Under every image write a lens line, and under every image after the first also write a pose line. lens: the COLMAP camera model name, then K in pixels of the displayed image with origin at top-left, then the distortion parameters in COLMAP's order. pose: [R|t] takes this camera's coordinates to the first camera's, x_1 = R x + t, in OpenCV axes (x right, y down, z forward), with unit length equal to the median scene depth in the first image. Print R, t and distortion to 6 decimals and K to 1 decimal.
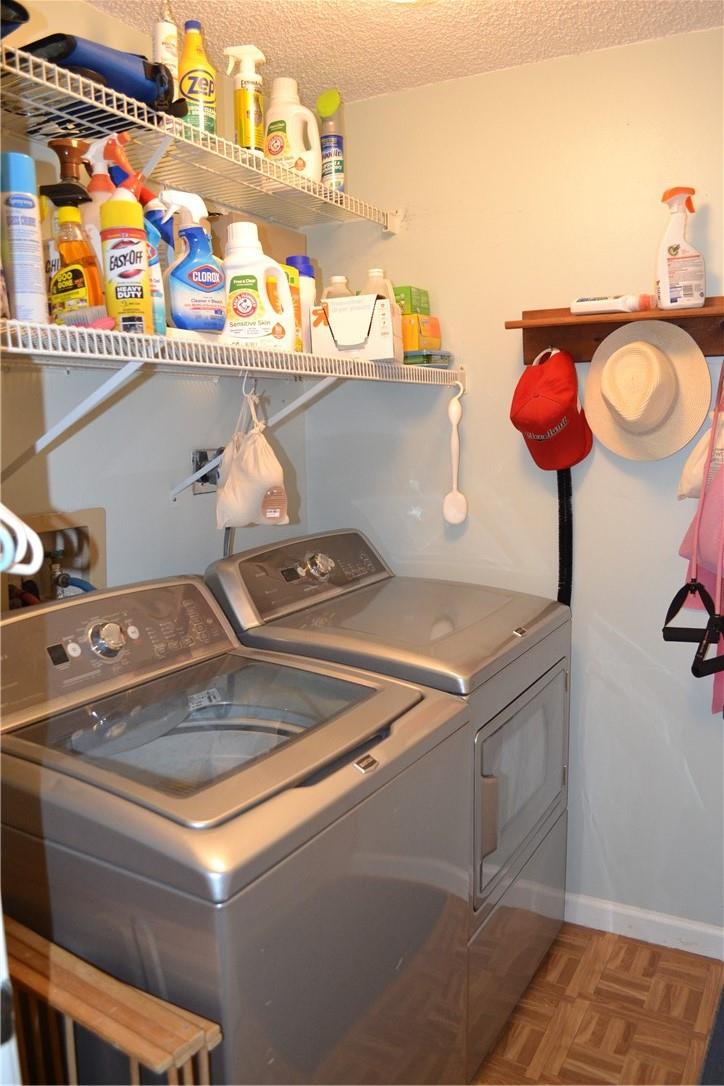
lens RADIAL K [[867.9, 0, 362.4], [0, 867.9, 541.1], [0, 0, 1]] dist [-0.078512, 0.004387]
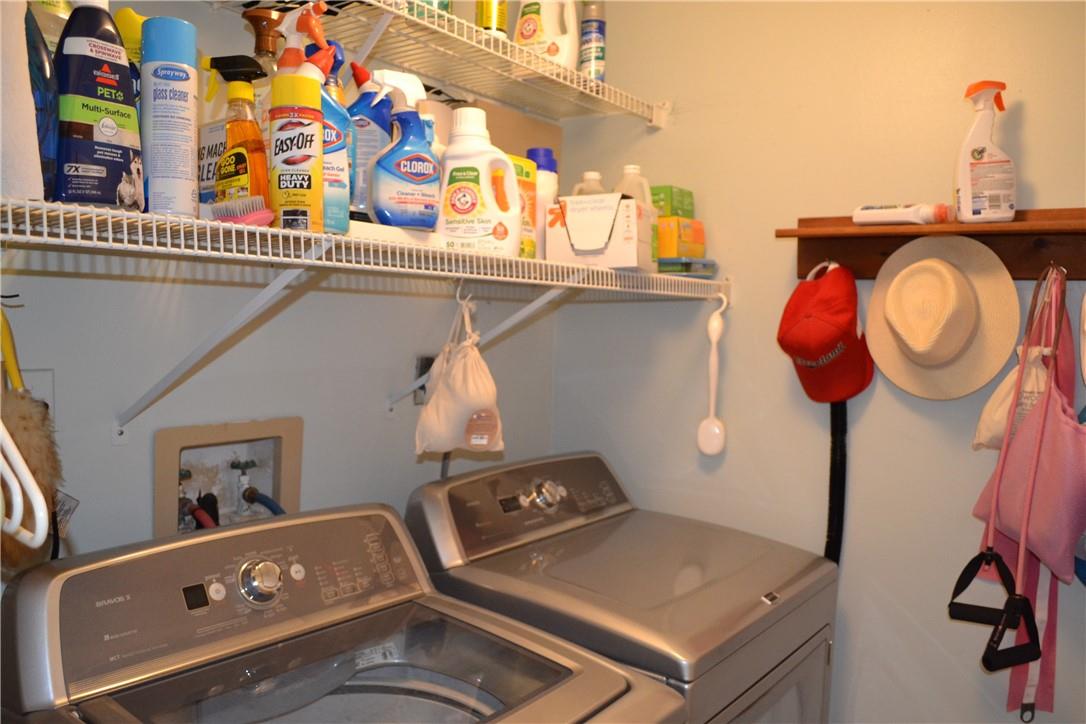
lens RADIAL K [[867.9, 0, 546.7], [0, 867.9, 361.4], [0, 0, 1]] dist [-0.078512, 0.004387]
pose [[0.990062, 0.057637, -0.128281, 0.062304], [-0.068141, 0.994538, -0.079063, -0.041808], [0.123023, 0.087019, 0.988581, 0.136579]]
